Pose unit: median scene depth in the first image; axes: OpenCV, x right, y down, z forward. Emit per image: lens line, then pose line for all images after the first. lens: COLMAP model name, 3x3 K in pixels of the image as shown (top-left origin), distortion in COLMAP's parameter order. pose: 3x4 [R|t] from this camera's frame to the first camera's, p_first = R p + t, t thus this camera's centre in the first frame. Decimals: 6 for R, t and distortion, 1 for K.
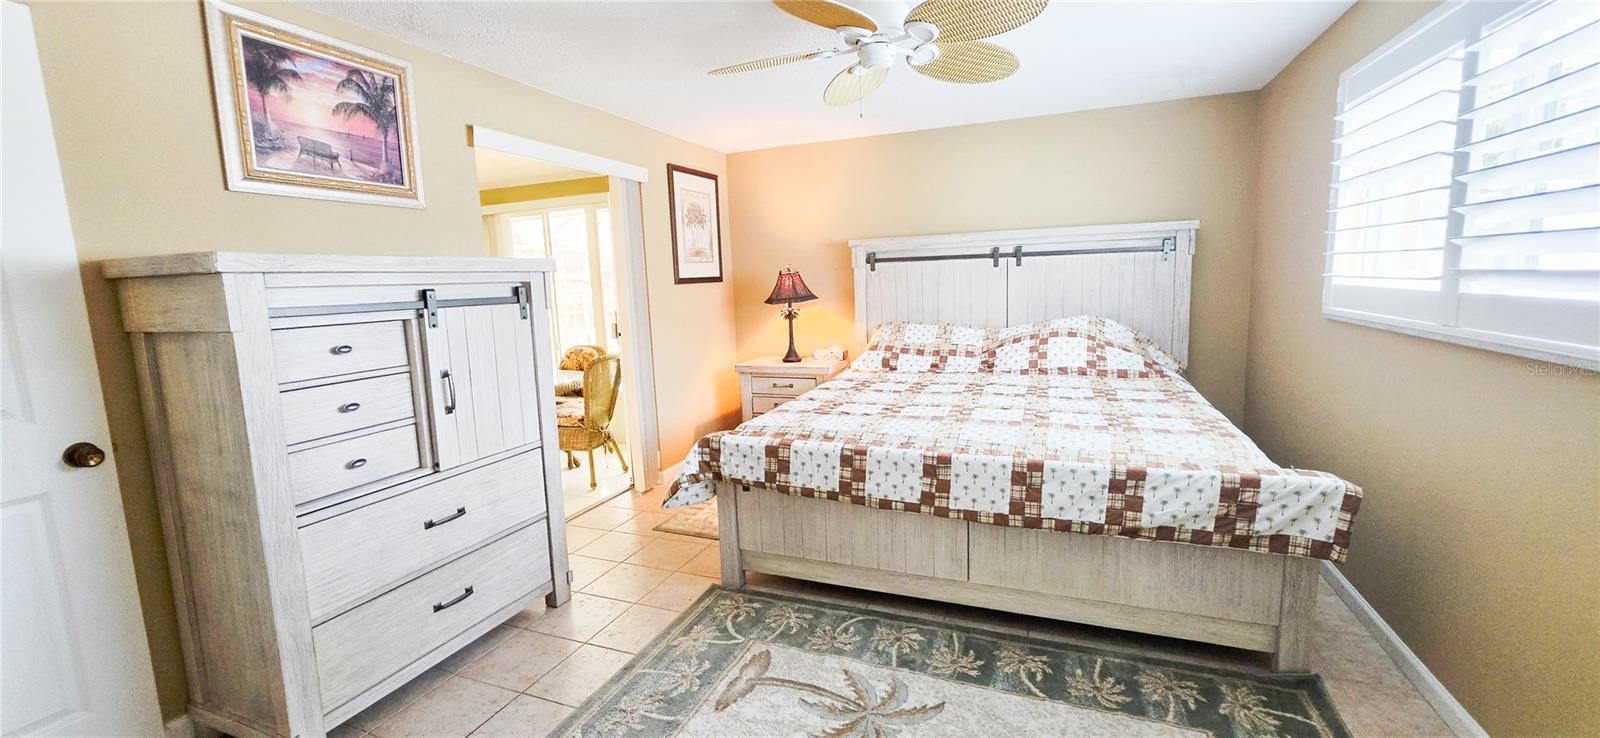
lens RADIAL K [[640.9, 0, 798.9], [0, 640.9, 359.8], [0, 0, 1]] dist [0.000088, -0.000105]
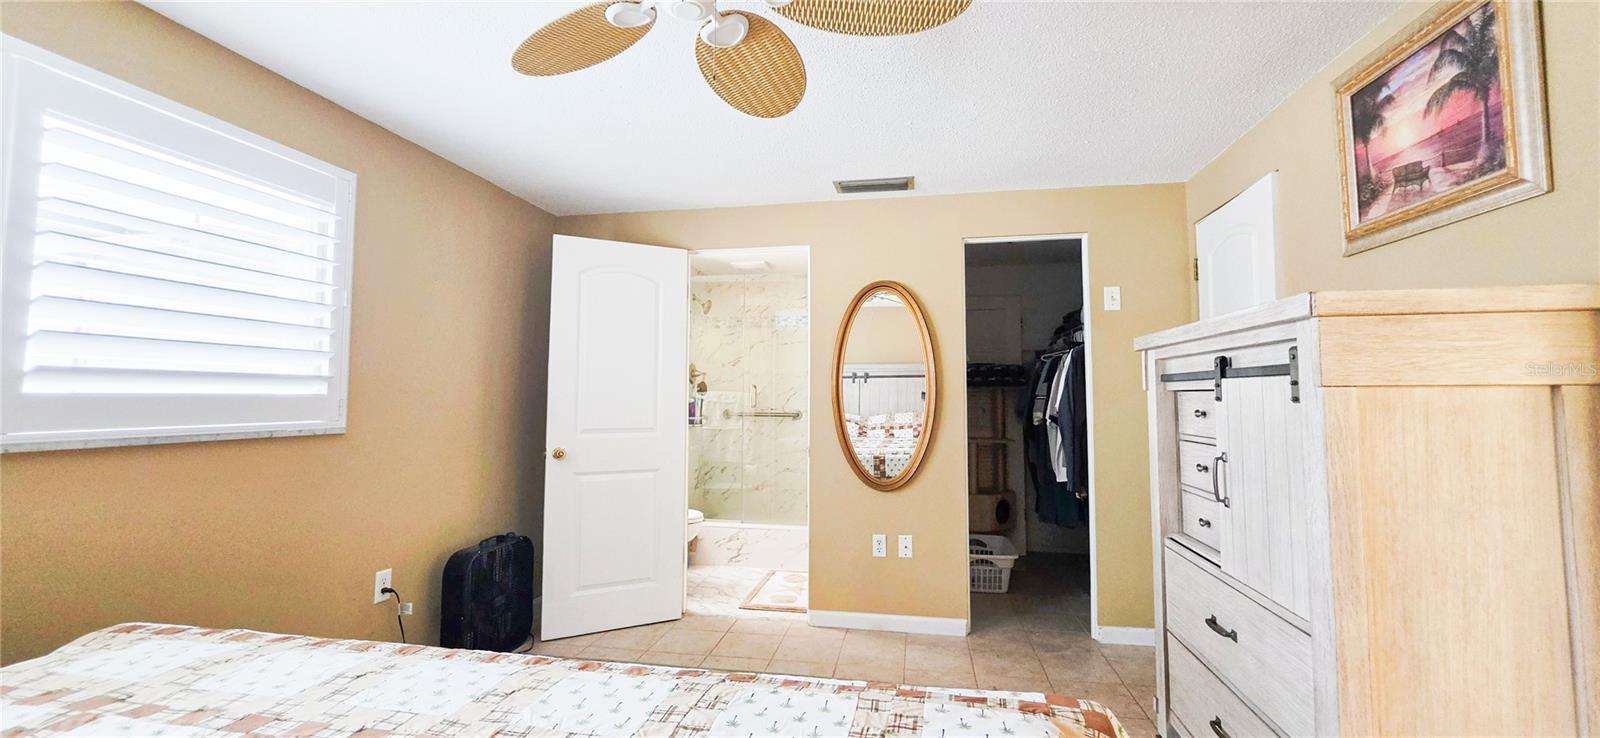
lens RADIAL K [[640.9, 0, 798.9], [0, 640.9, 359.8], [0, 0, 1]] dist [0.000088, -0.000105]
pose [[-0.977507, 0.023888, -0.209544, 0.152411], [0.008485, 0.997215, 0.074102, -0.160752], [0.210731, 0.070657, -0.974987, 1.589195]]
